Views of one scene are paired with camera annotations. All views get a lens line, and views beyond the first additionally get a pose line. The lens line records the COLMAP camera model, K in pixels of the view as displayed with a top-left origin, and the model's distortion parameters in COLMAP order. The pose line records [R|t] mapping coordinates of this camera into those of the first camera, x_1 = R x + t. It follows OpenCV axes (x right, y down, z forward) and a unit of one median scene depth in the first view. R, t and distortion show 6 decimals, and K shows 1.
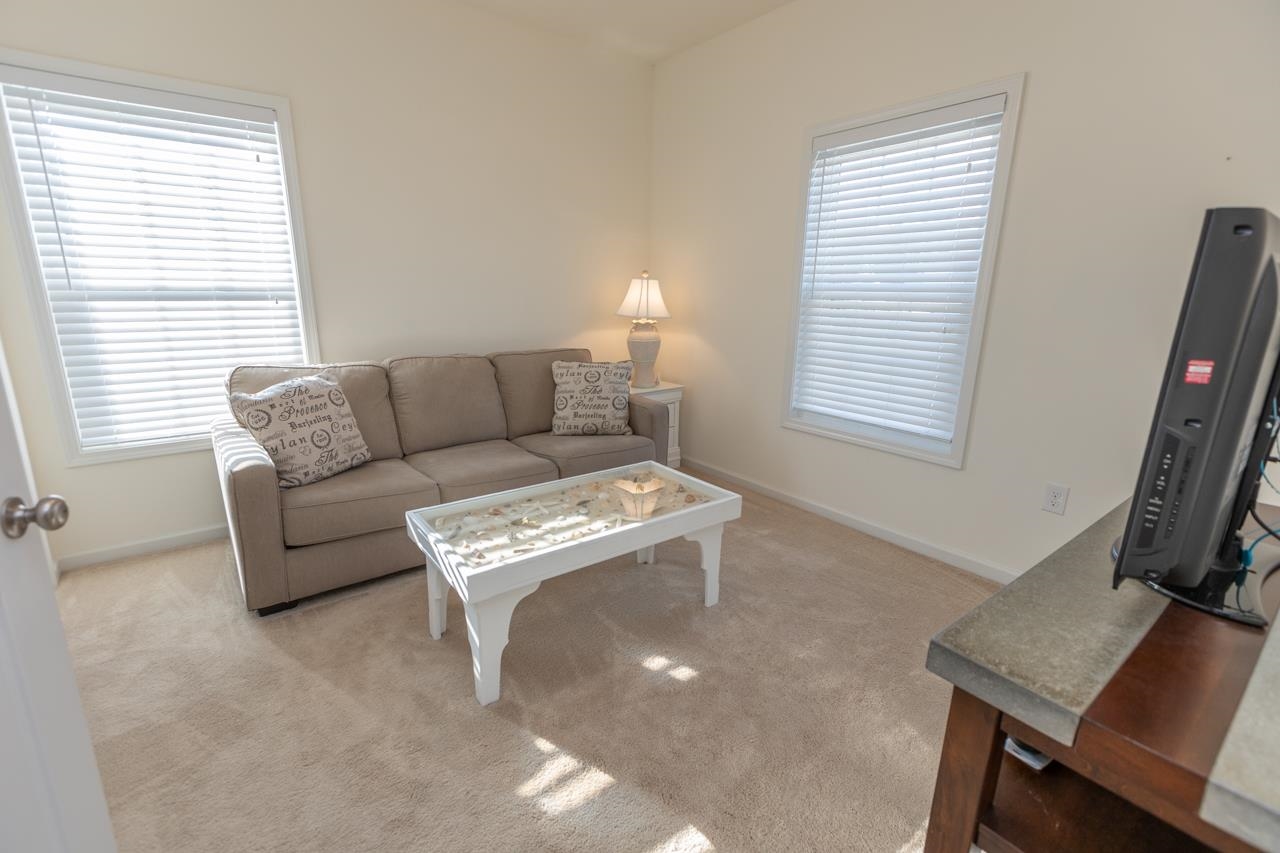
lens RADIAL K [[569.7, 0, 634.0], [0, 569.7, 424.0], [0, 0, 1]] dist [-0.001037, -0.001271]
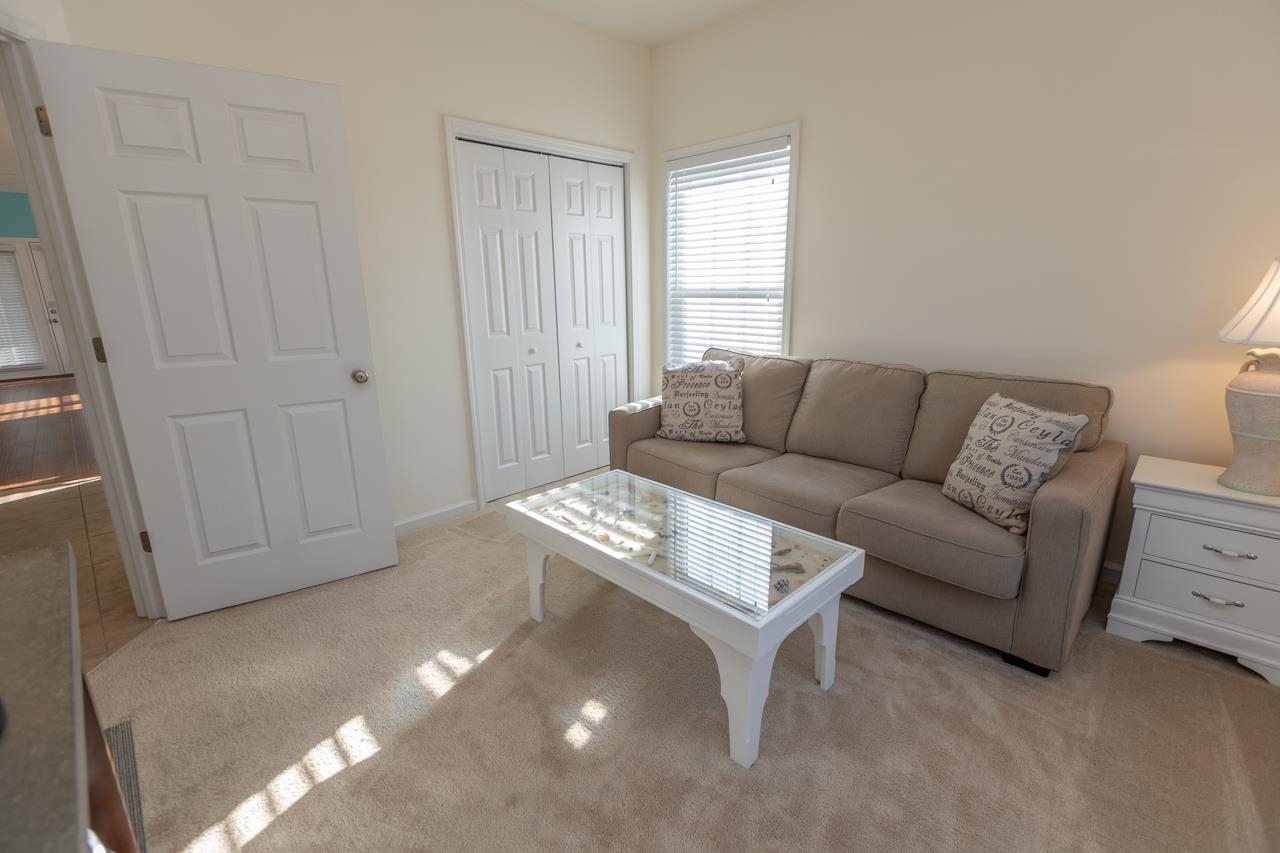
lens RADIAL K [[569.7, 0, 638.5], [0, 569.7, 425.8], [0, 0, 1]] dist [-0.001037, -0.001271]
pose [[0.127727, 0.224887, -0.965977, 0.646671], [-0.220376, 0.956043, 0.193435, -0.153646], [0.967016, 0.188171, 0.171672, 0.670267]]
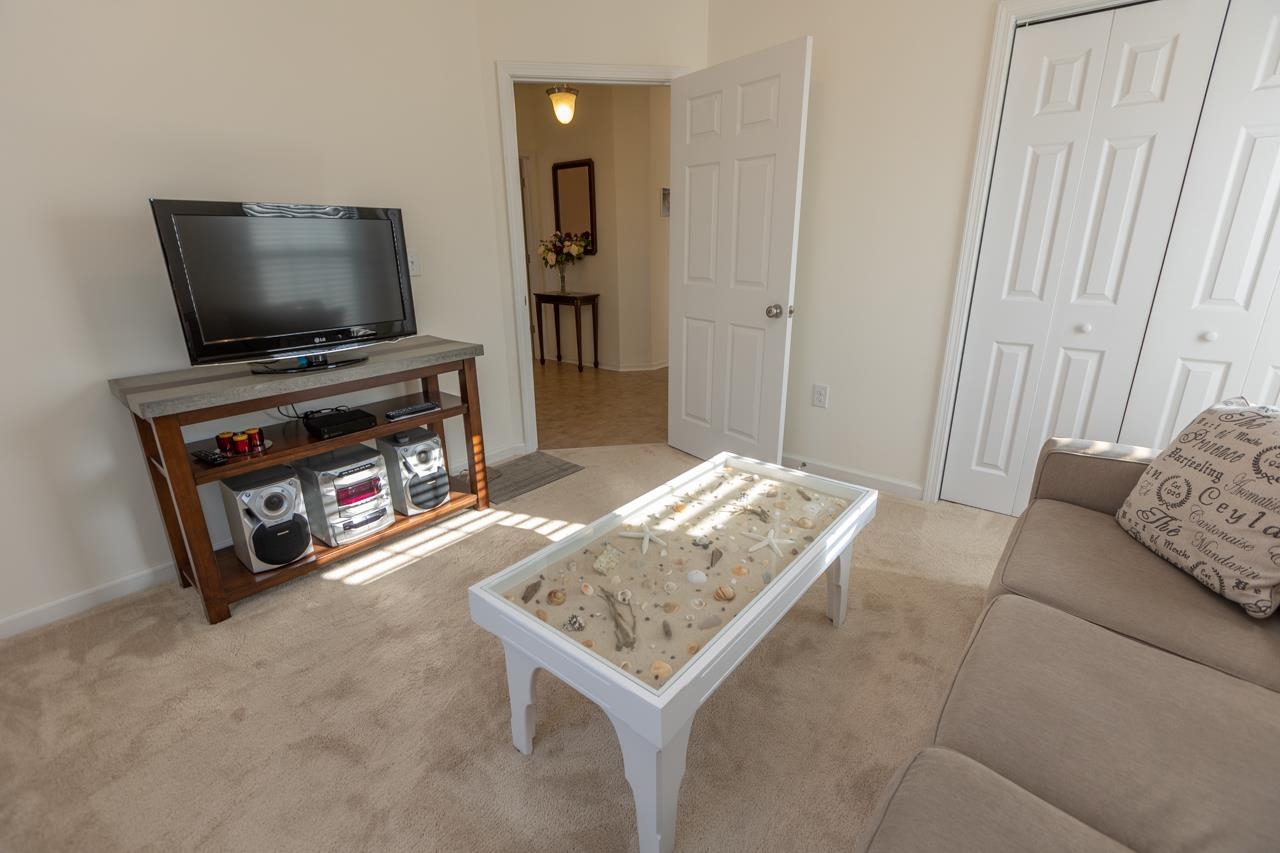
lens RADIAL K [[569.7, 0, 646.5], [0, 569.7, 426.6], [0, 0, 1]] dist [-0.001037, -0.001271]
pose [[-0.972228, 0.067094, -0.224213, 0.119944], [-0.061538, 0.851027, 0.521504, -0.306431], [0.225802, 0.520818, -0.823263, 1.315471]]
